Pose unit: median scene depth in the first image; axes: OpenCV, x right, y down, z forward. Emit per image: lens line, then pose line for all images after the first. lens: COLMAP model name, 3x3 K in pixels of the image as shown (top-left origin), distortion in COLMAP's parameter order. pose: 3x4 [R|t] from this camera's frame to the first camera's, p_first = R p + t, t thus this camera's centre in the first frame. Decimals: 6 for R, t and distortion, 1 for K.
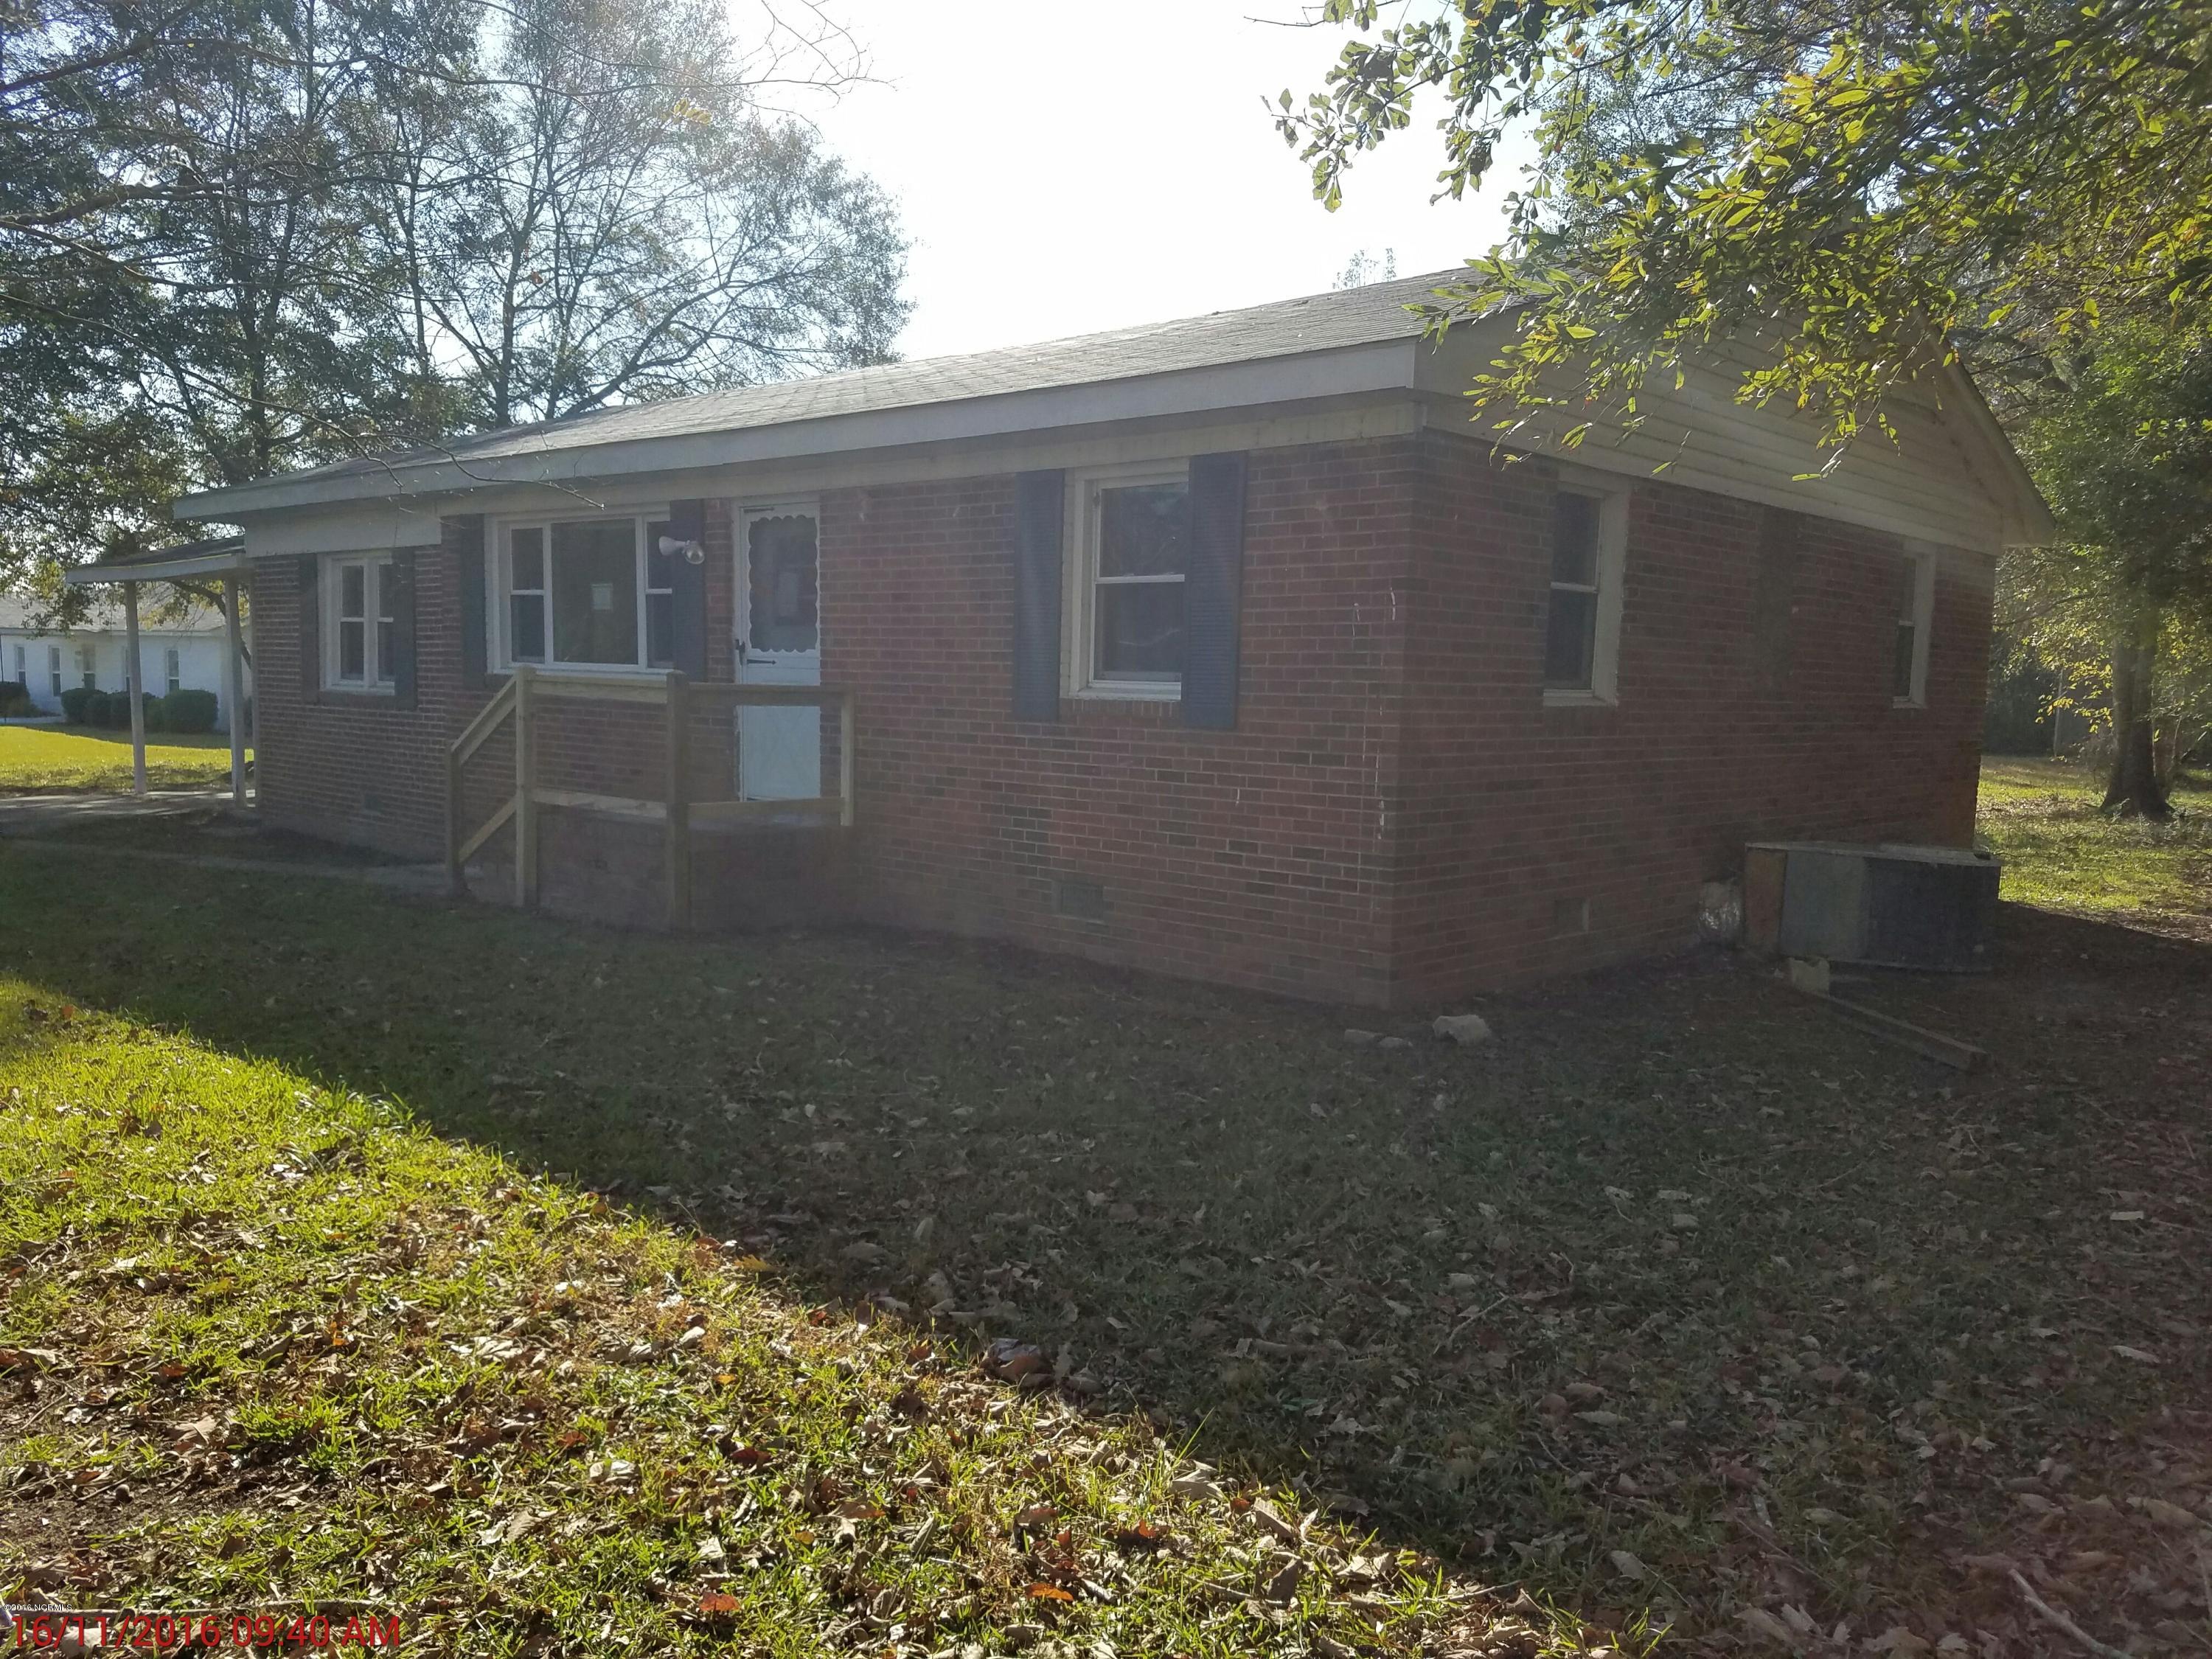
lens RADIAL K [[1722.9, 0, 1105.7], [0, 1722.9, 866.5], [0, 0, 1]] dist [0.263955, -0.590339]
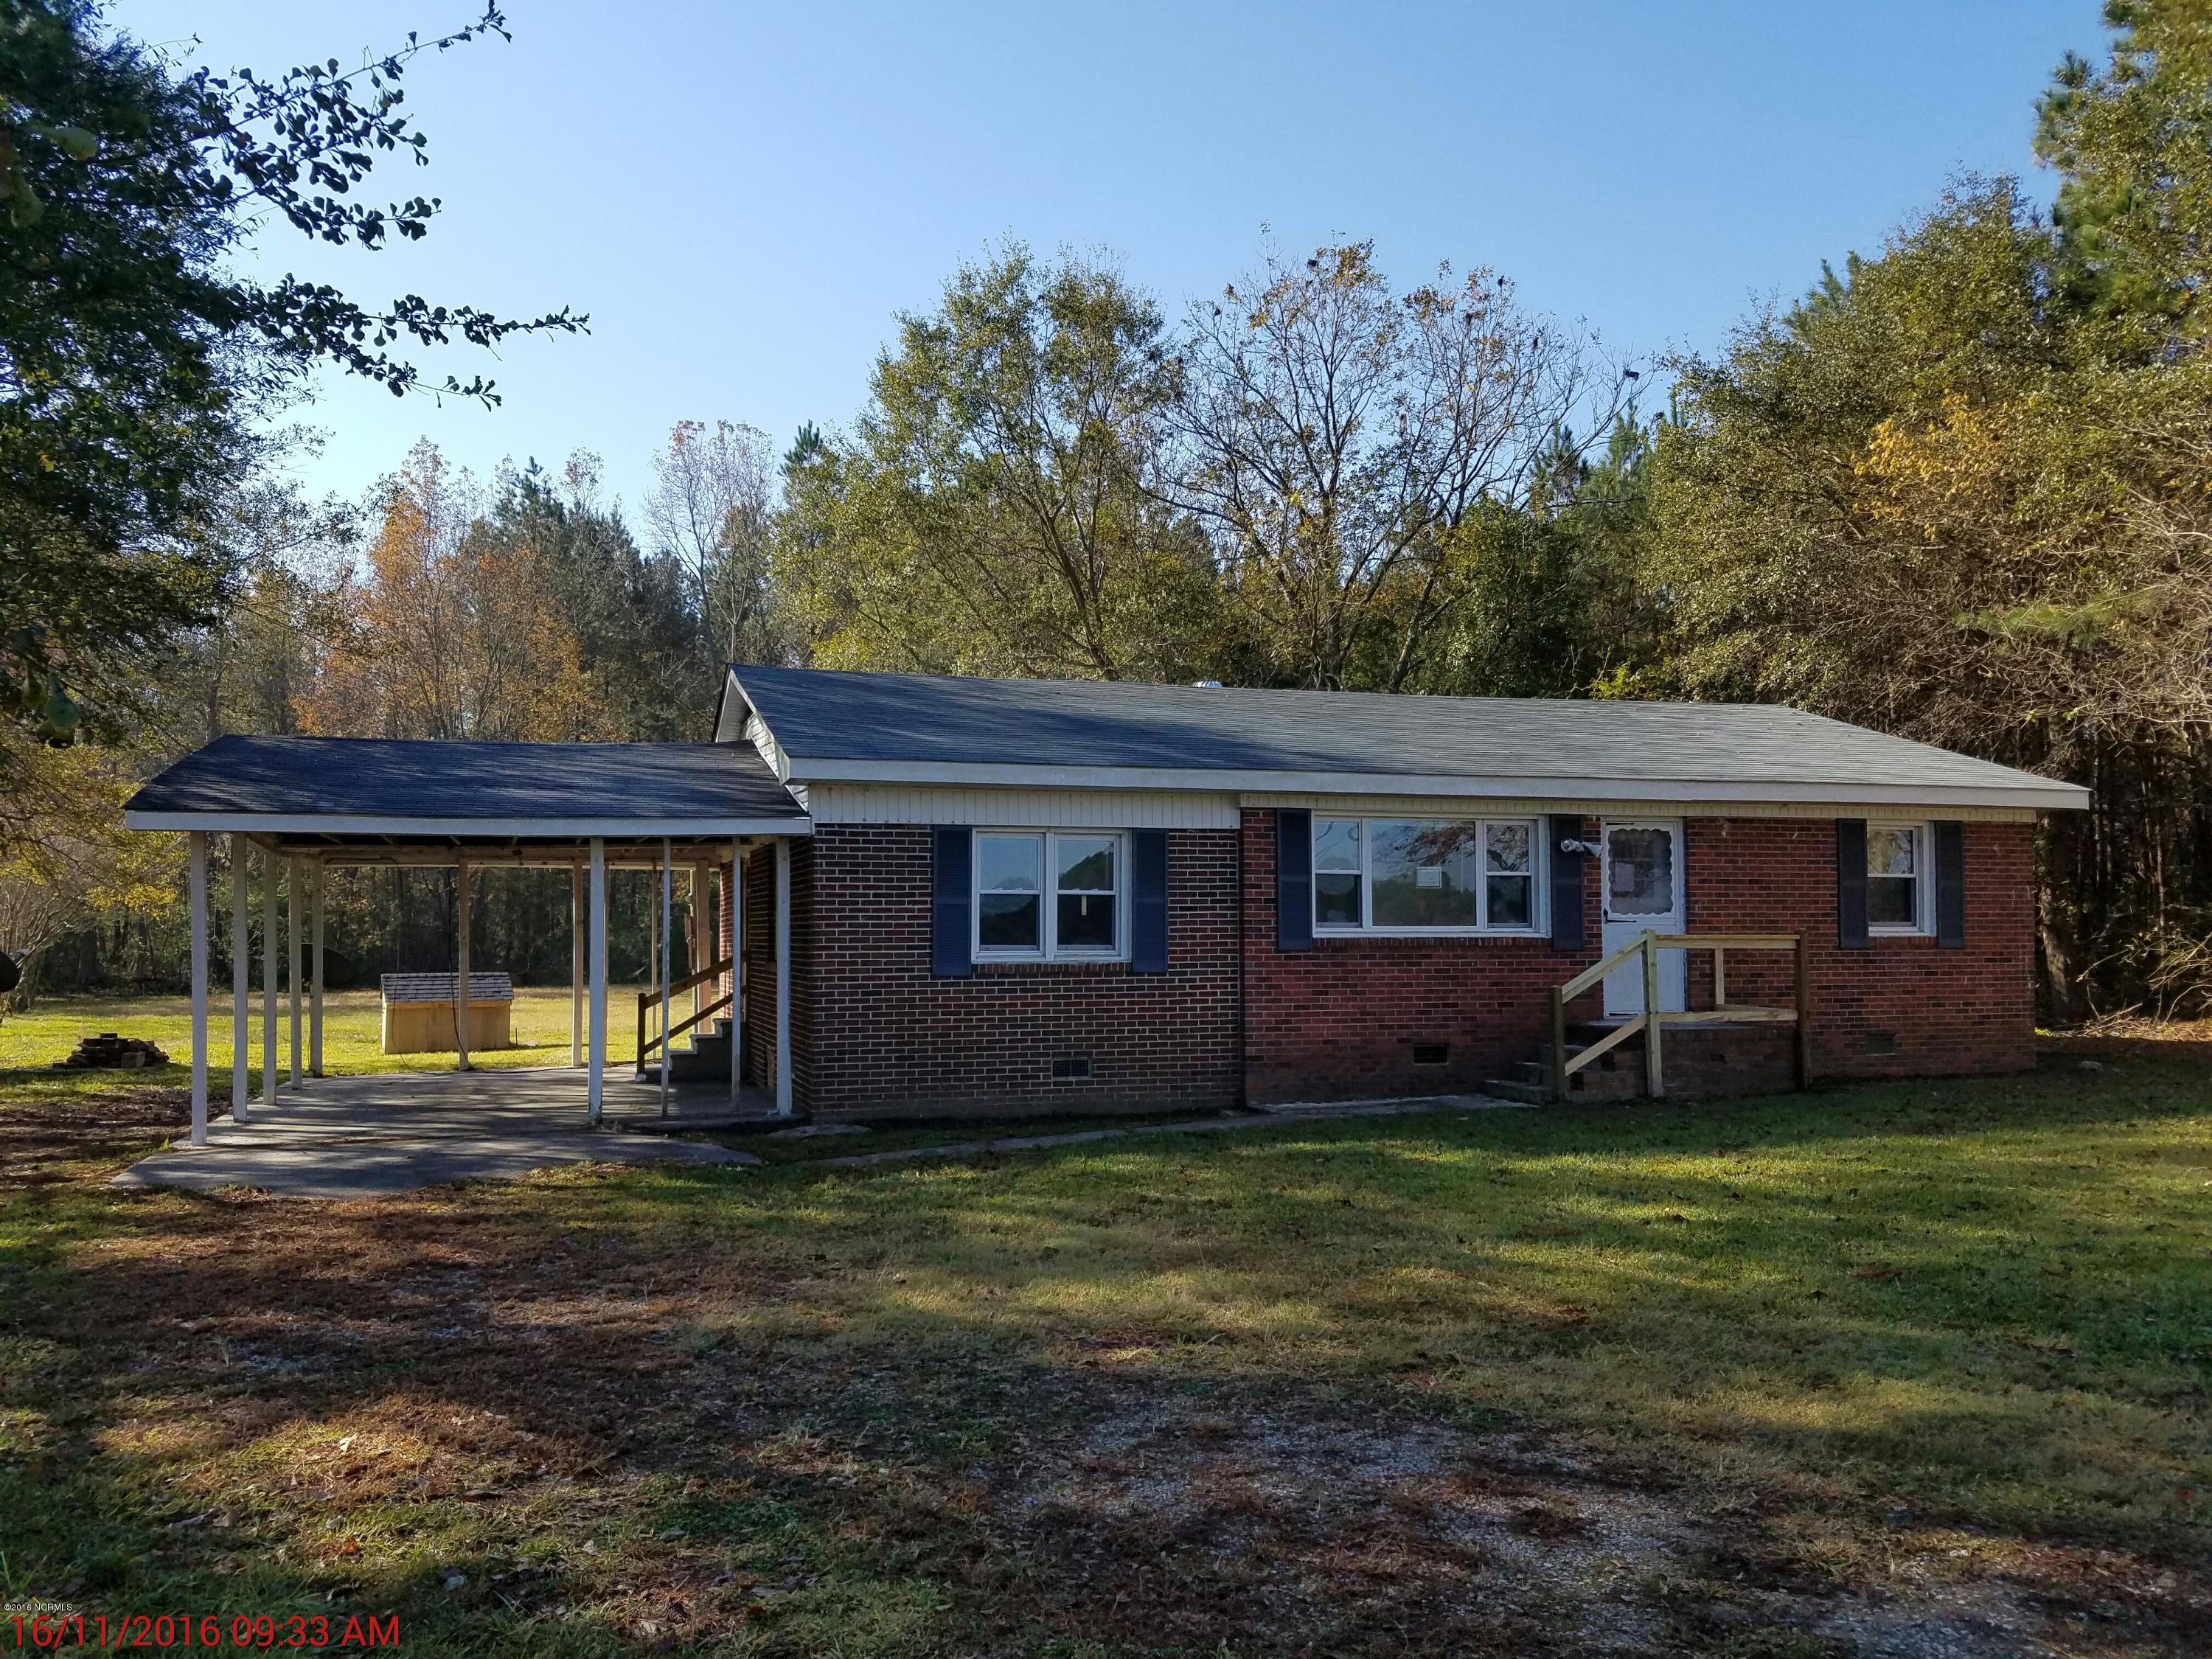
lens RADIAL K [[1722.9, 0, 1105.7], [0, 1722.9, 866.5], [0, 0, 1]] dist [0.263955, -0.590339]
pose [[0.473136, 0.009124, 0.880942, -1.816024], [0.110250, 0.991472, -0.069482, -0.112538], [-0.874064, 0.129998, 0.468095, 0.700560]]
